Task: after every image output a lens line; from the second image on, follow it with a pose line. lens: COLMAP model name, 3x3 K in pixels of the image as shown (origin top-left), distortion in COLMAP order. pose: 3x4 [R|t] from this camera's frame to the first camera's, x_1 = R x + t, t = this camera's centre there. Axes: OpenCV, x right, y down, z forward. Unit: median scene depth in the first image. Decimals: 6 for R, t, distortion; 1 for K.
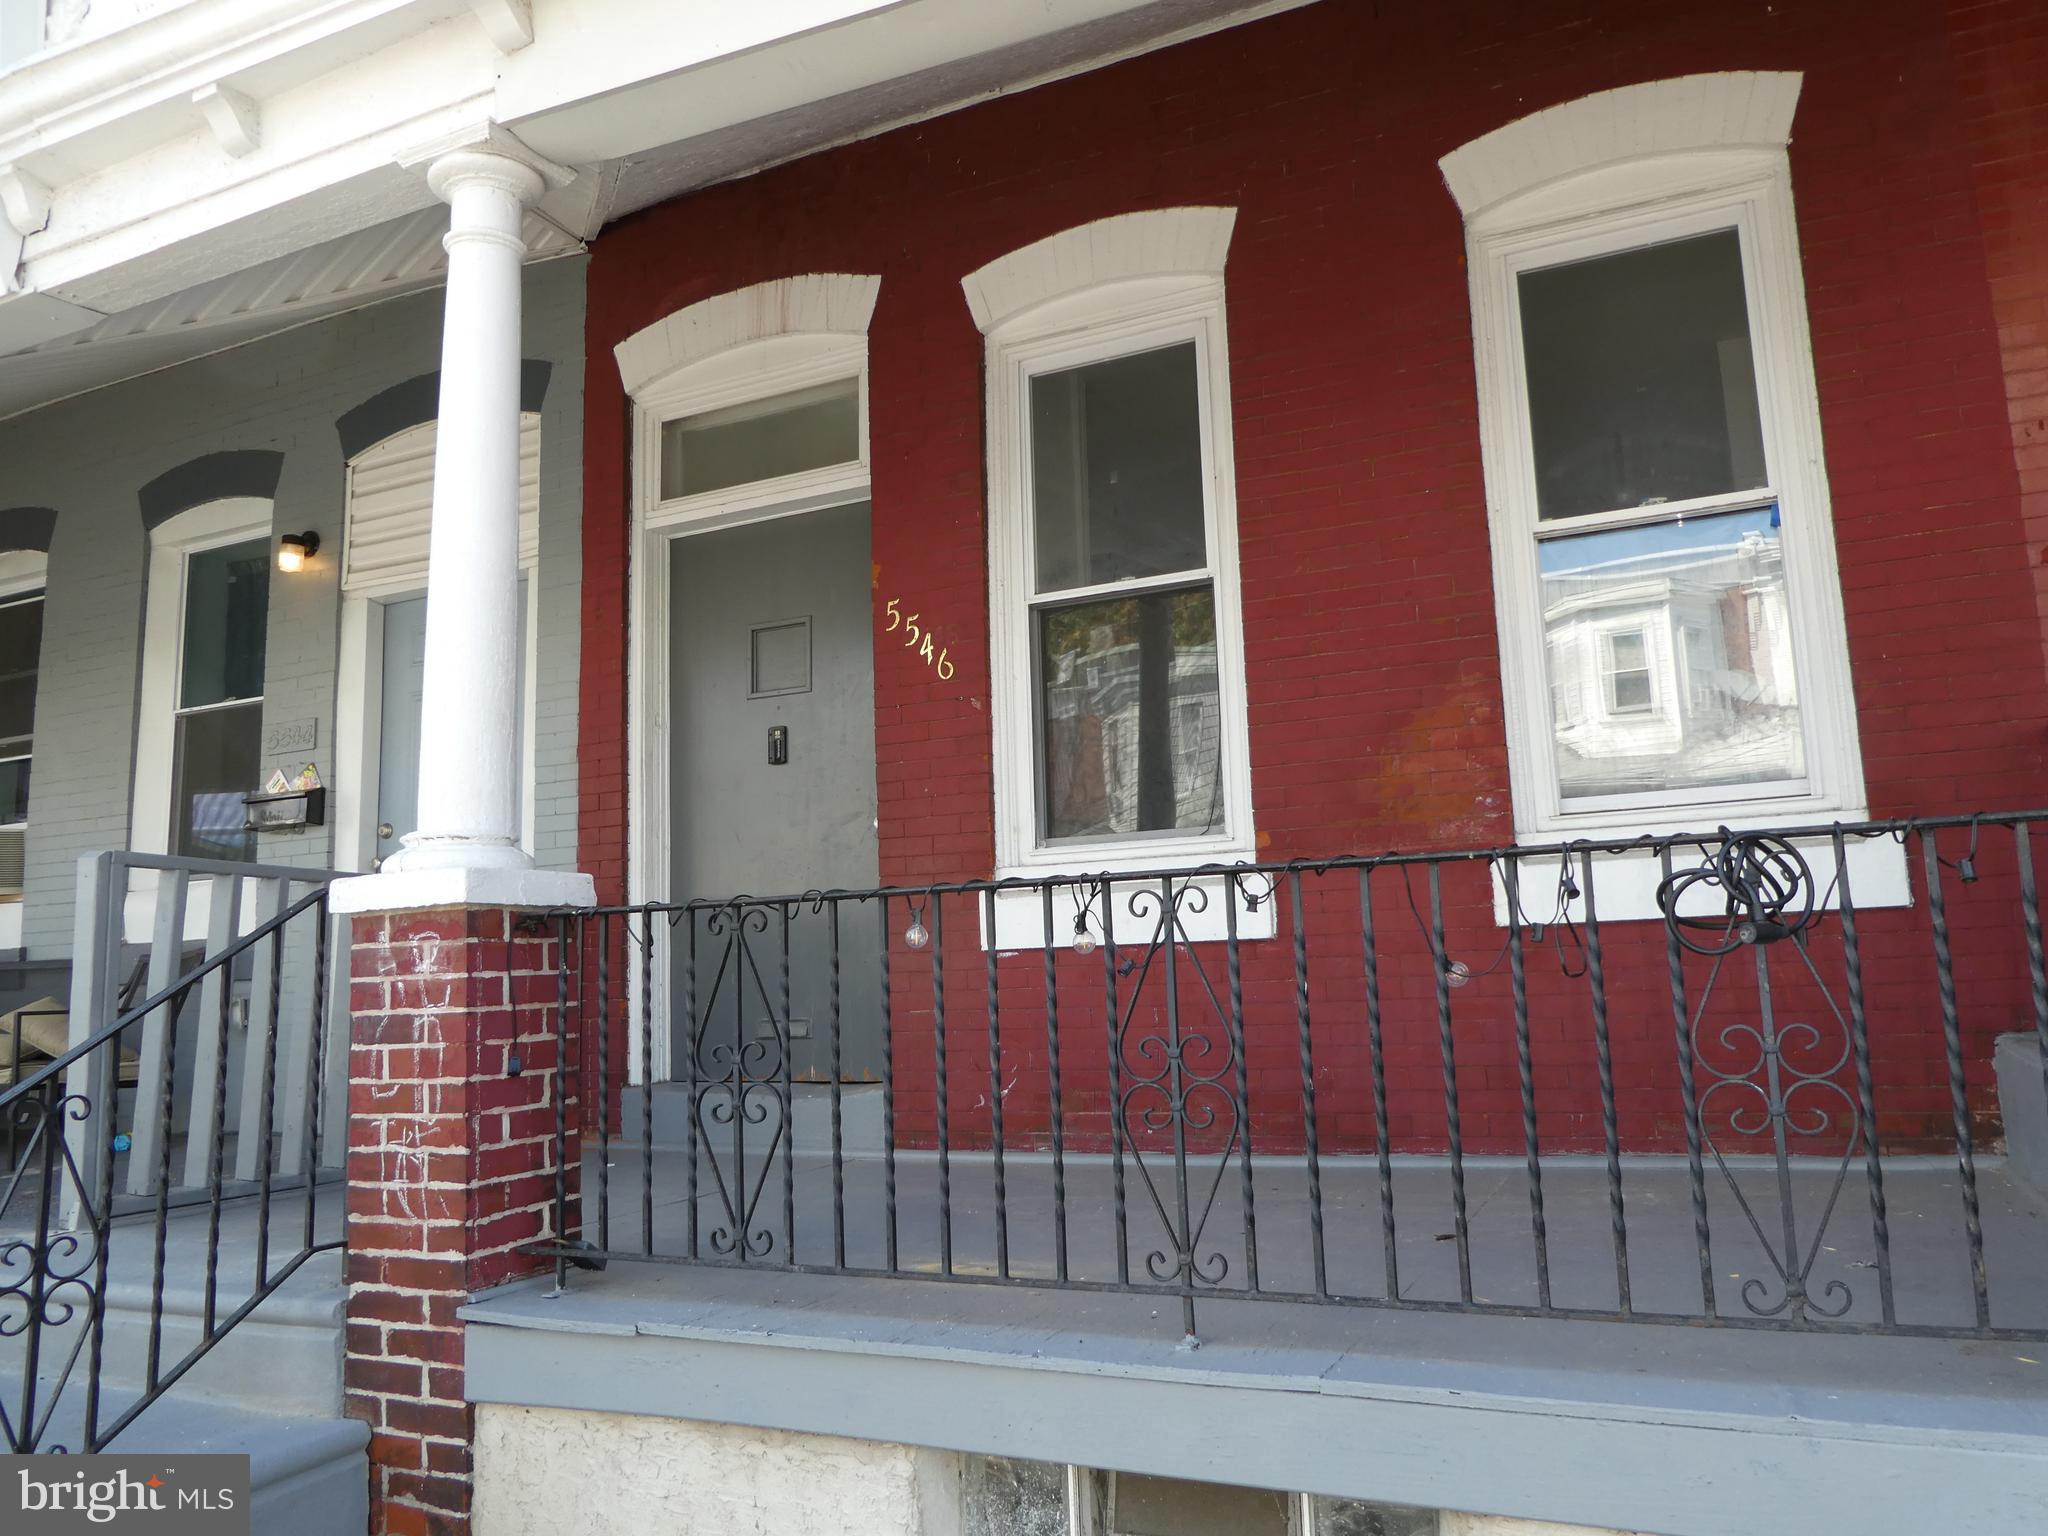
lens RADIAL K [[1467.0, 0, 1031.3], [0, 1467.0, 766.5], [0, 0, 1]] dist [-0.036191, 0.033154]
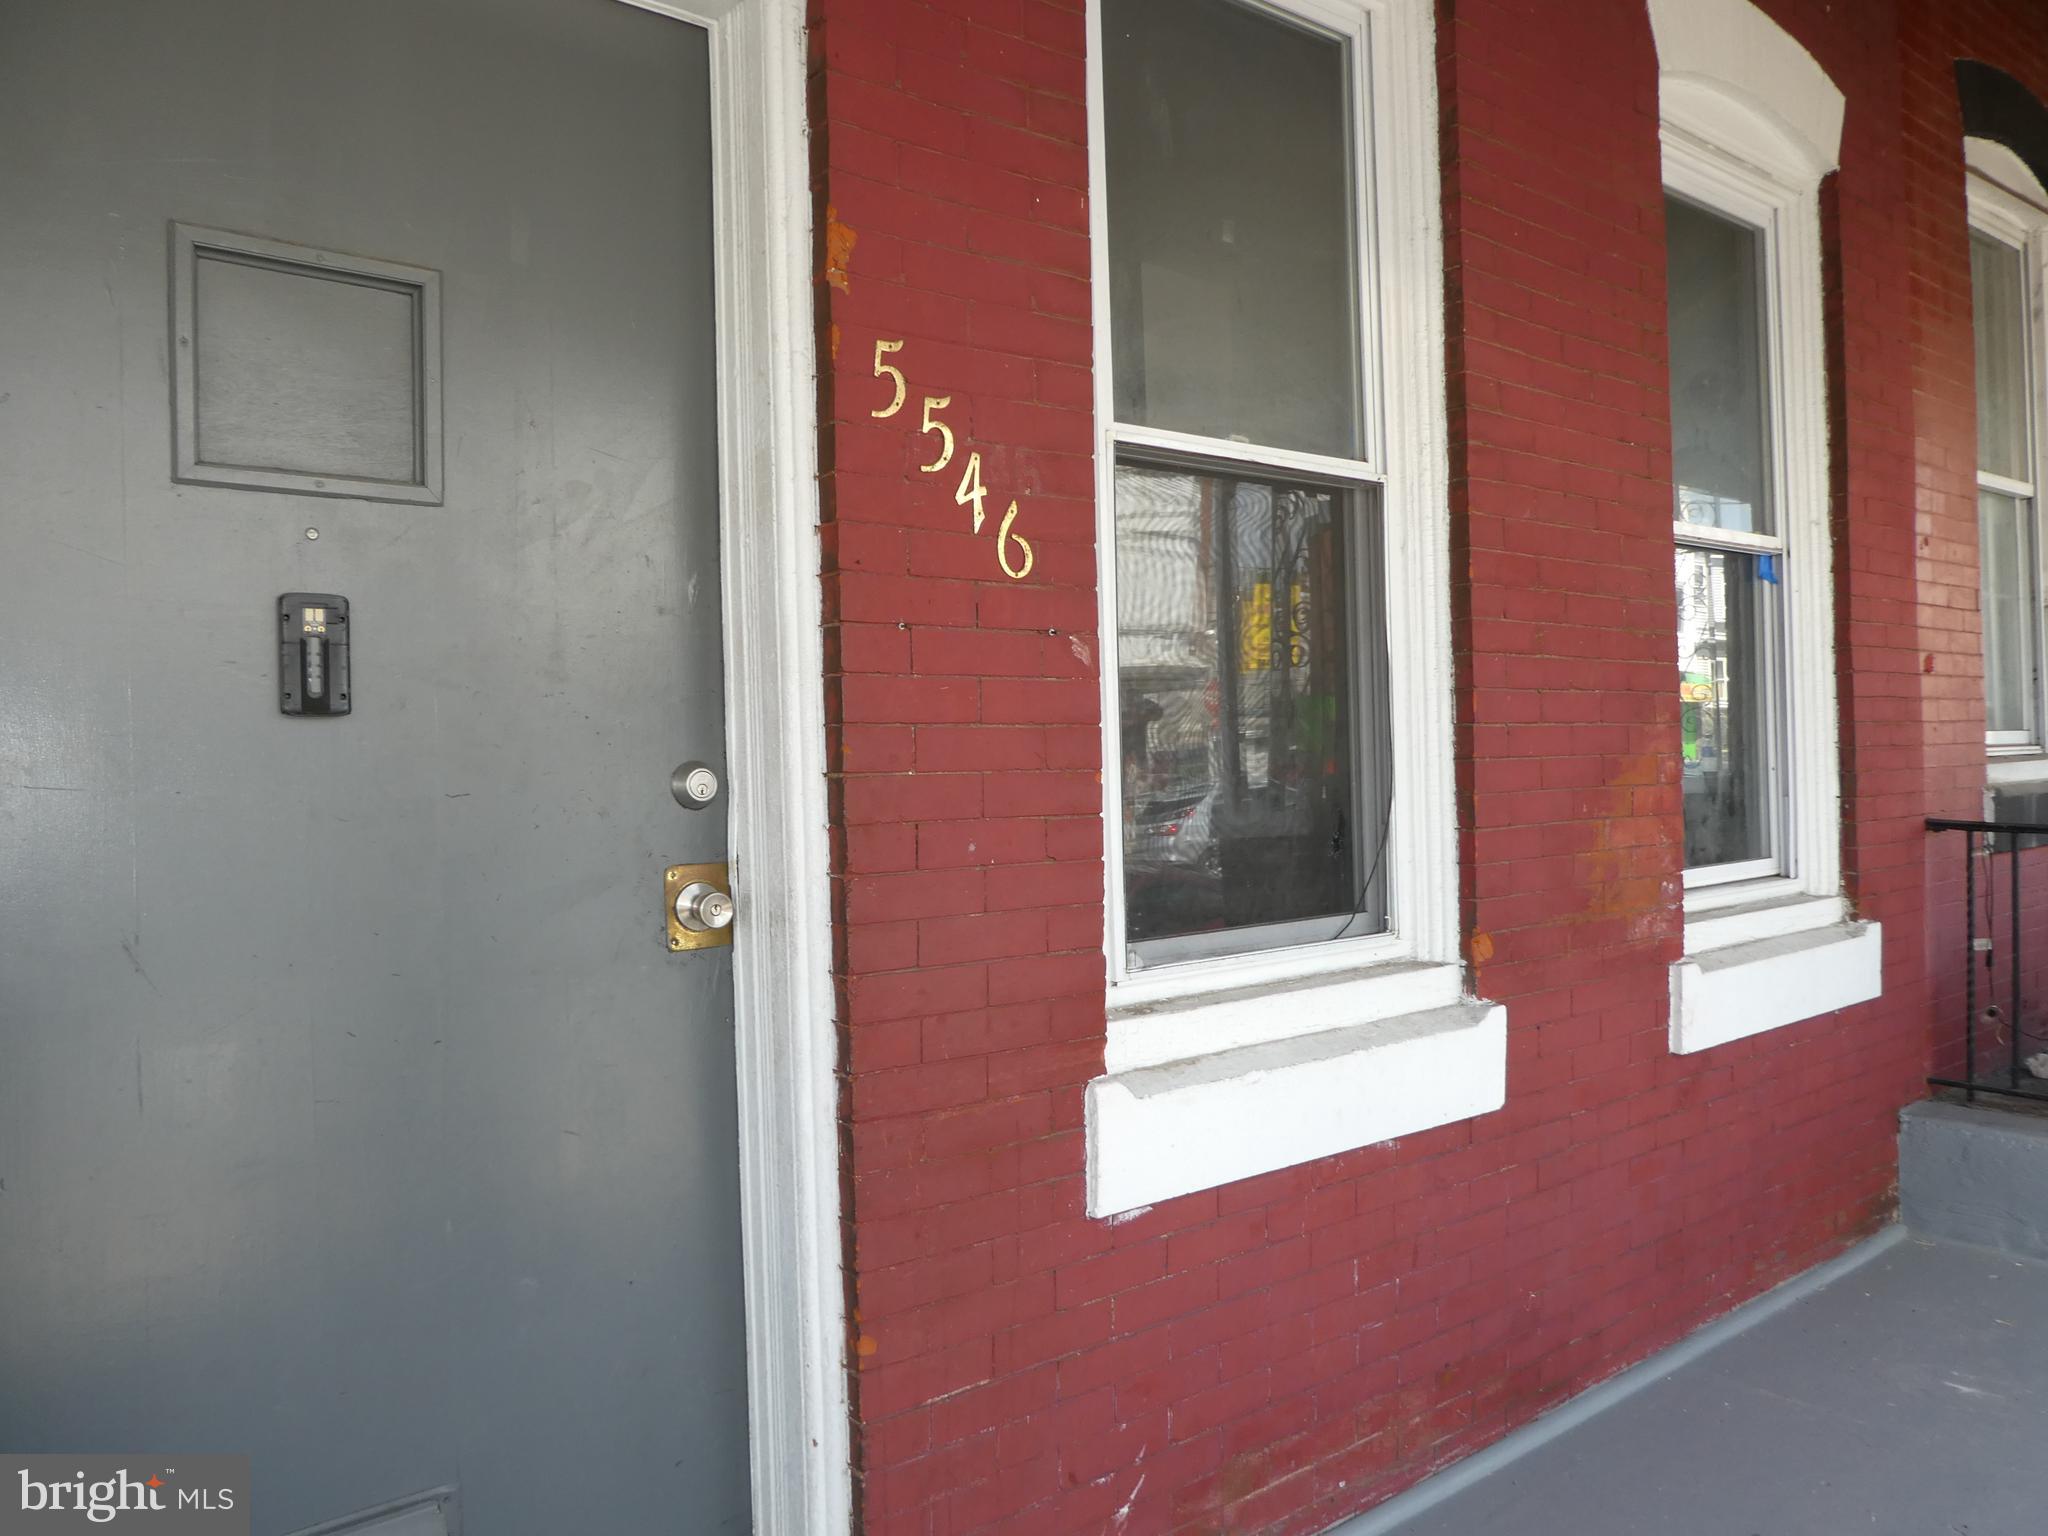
lens RADIAL K [[1467.0, 0, 1031.3], [0, 1467.0, 766.5], [0, 0, 1]] dist [-0.036191, 0.033154]
pose [[0.454985, 0.020913, 0.890254, -0.493221], [-0.117211, 0.992433, 0.036591, -0.026390], [-0.882752, -0.120996, 0.453993, 0.938293]]
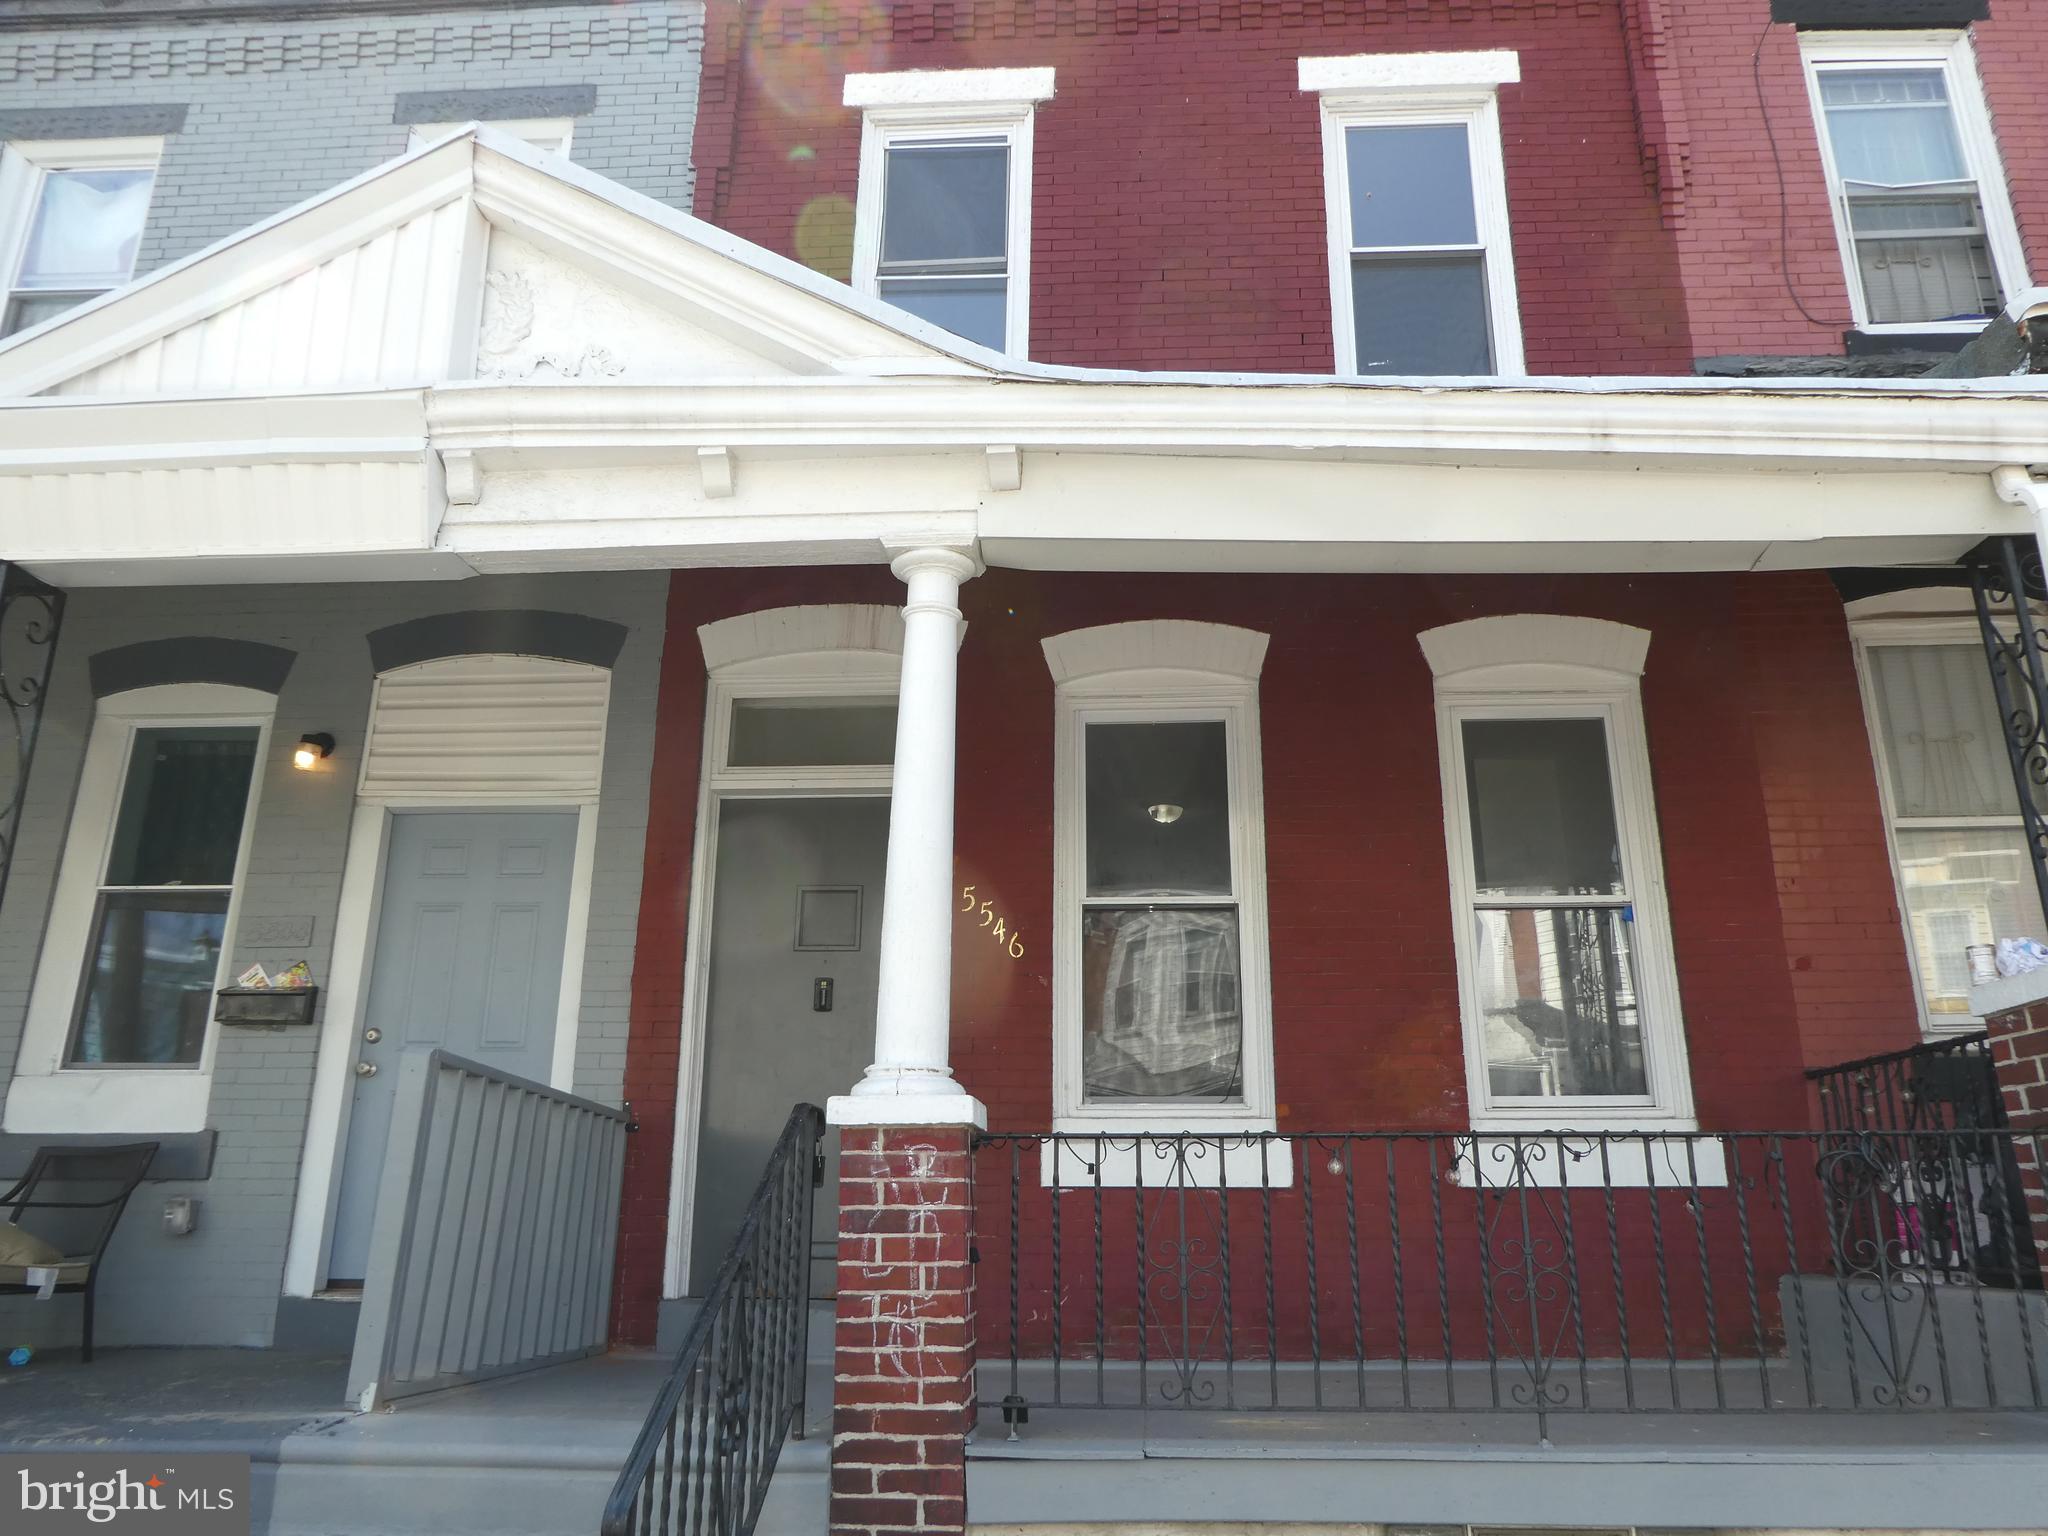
lens RADIAL K [[1467.0, 0, 1031.3], [0, 1467.0, 766.5], [0, 0, 1]] dist [-0.036191, 0.033154]
pose [[0.933617, 0.147790, 0.326371, -0.548462], [-0.089331, 0.978209, -0.187422, 0.014803], [-0.346958, 0.145825, 0.926475, -0.188242]]
